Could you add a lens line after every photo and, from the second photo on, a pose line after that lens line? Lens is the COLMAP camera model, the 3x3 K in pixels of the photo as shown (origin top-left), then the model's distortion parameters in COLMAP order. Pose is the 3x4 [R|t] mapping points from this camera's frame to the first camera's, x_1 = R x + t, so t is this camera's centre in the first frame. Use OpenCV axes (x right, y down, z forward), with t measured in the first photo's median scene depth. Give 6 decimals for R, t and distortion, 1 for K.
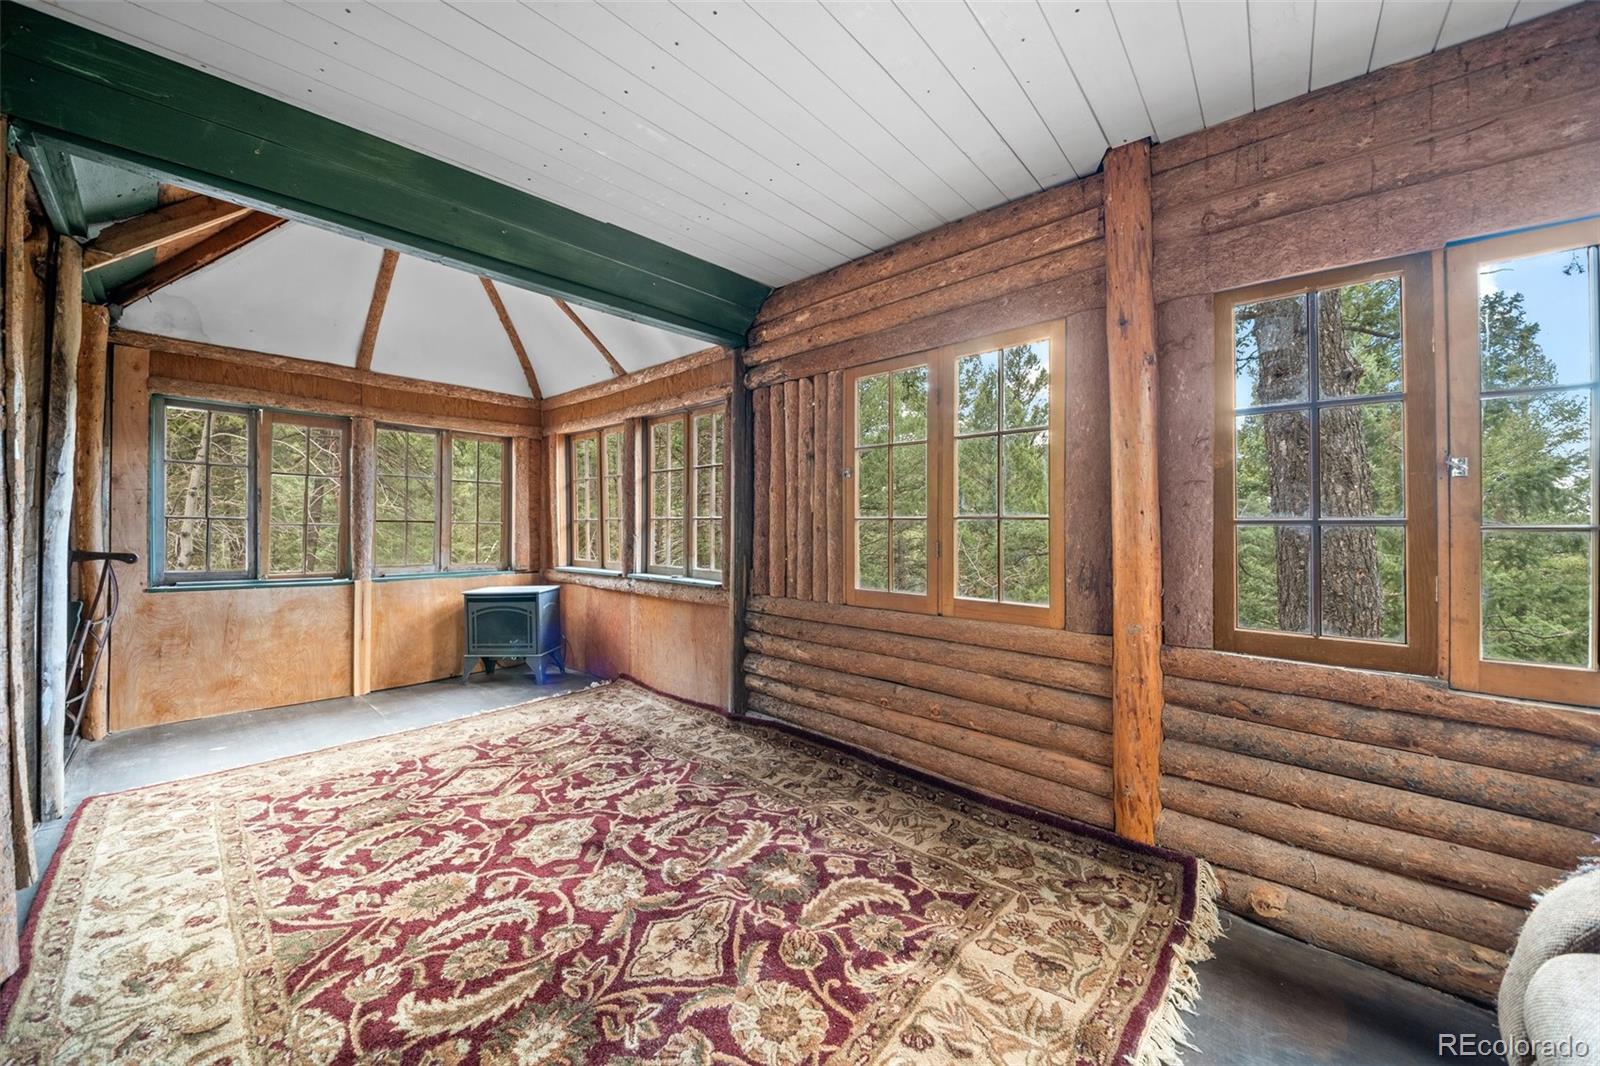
lens RADIAL K [[576.7, 0, 813.9], [0, 576.7, 513.0], [0, 0, 1]] dist [0.001891, -0.003143]
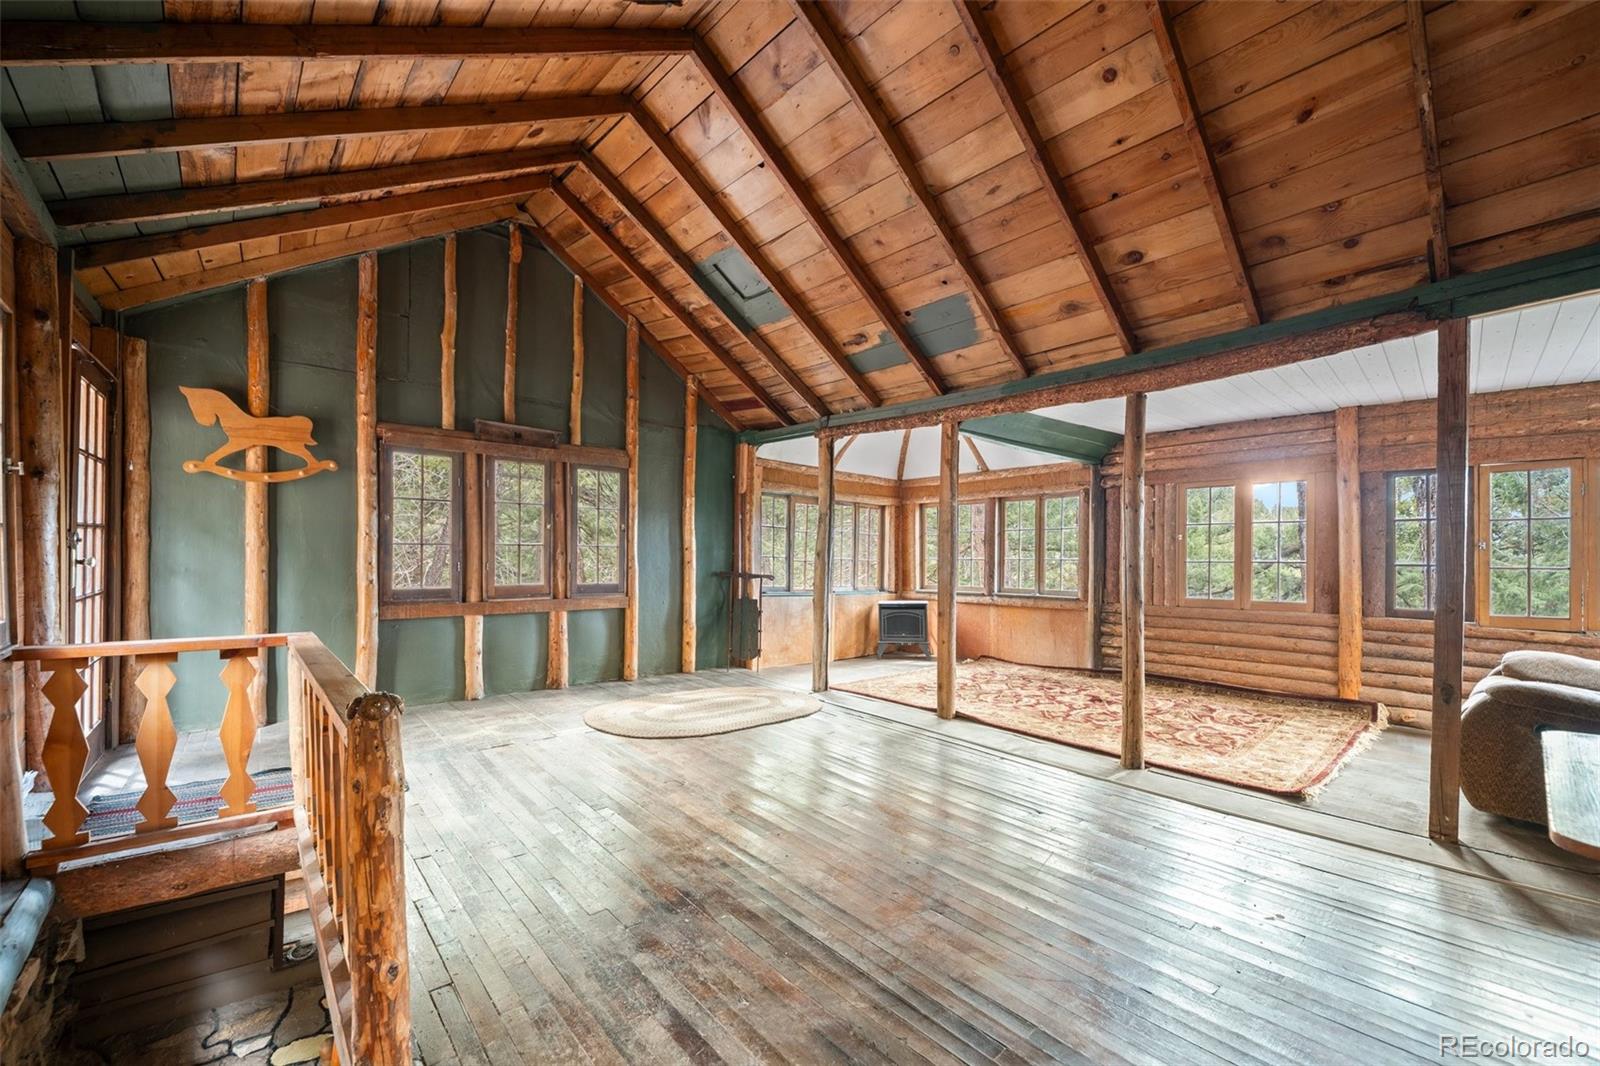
lens RADIAL K [[668.0, 0, 798.2], [0, 668.0, 546.9], [0, 0, 1]] dist [-0.006254, -0.001486]
pose [[0.993785, 0.009002, -0.110948, -1.137802], [-0.009630, 0.999941, -0.005124, -0.017821], [0.110895, 0.006161, 0.993813, -1.602944]]
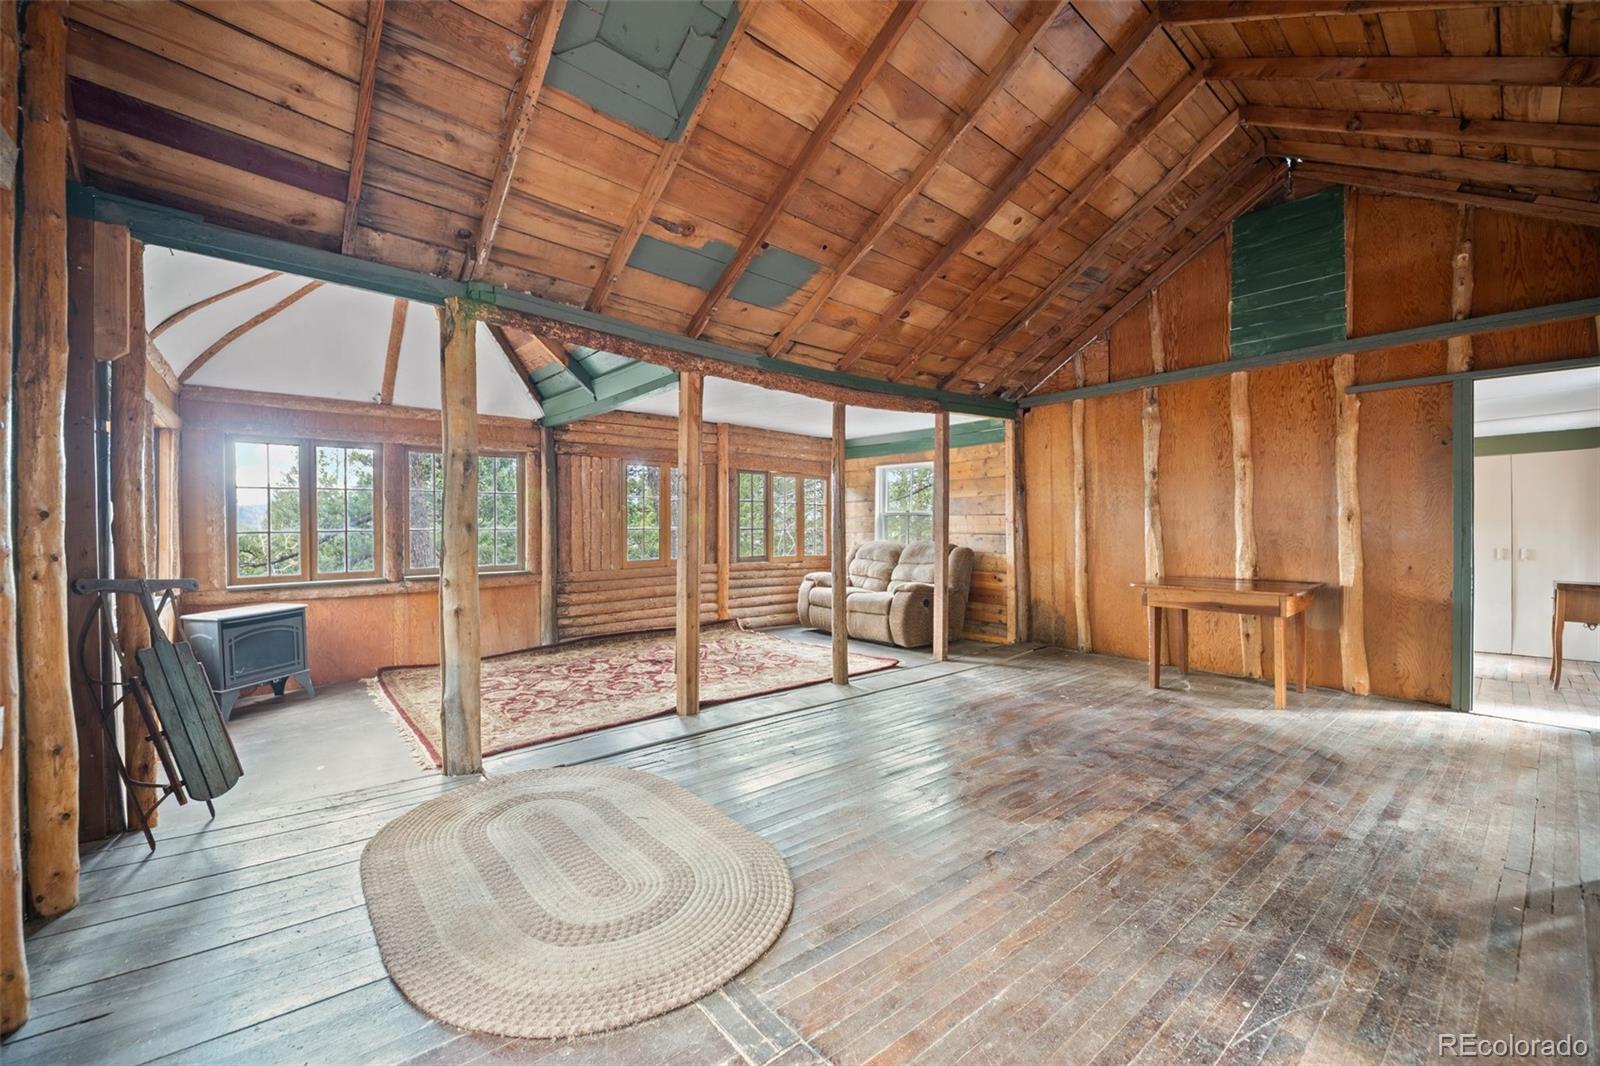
lens RADIAL K [[626.8, 0, 808.3], [0, 626.8, 533.3], [0, 0, 1]] dist [-0.007497, -0.000161]
pose [[0.102565, -0.013073, 0.994640, -2.601894], [-0.008107, 0.999869, 0.013978, -0.014624], [-0.994693, -0.009497, 0.102445, 0.089528]]
